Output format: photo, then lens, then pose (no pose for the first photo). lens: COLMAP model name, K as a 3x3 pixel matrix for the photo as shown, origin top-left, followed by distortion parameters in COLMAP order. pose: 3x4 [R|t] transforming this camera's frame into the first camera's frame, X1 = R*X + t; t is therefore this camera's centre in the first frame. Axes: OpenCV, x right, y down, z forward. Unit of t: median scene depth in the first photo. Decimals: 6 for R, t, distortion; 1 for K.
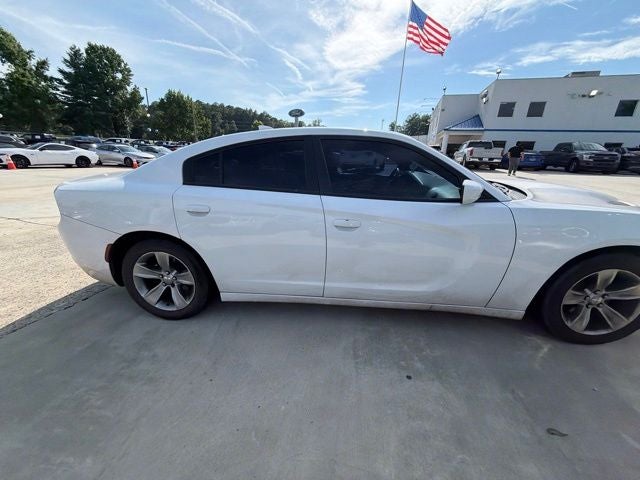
lens RADIAL K [[254.9, 0, 318.6], [0, 254.9, 242.5], [0, 0, 1]] dist [-0.002161, 0.000572]
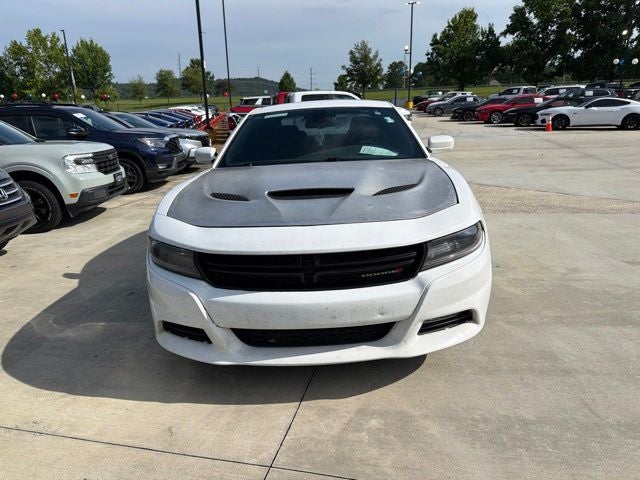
lens RADIAL K [[453.5, 0, 322.3], [0, 453.5, 244.2], [0, 0, 1]] dist [0.010379, -0.014757]
pose [[0.054374, 0.255447, -0.965293, 0.209884], [-0.290164, 0.929048, 0.229511, -0.033610], [0.955431, 0.267614, 0.124637, 0.096162]]
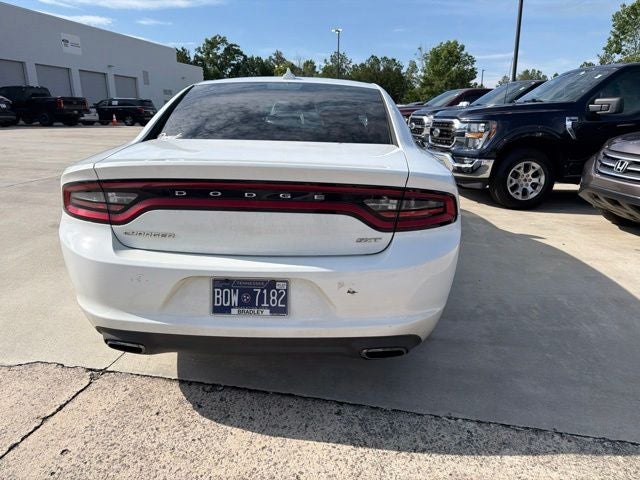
lens RADIAL K [[453.5, 0, 322.8], [0, 453.5, 245.6], [0, 0, 1]] dist [0.010379, -0.014757]
pose [[-0.065597, -0.302132, 0.951006, -0.168943], [0.320172, 0.896294, 0.306834, -0.039315], [-0.945086, 0.324613, 0.037940, 0.108245]]
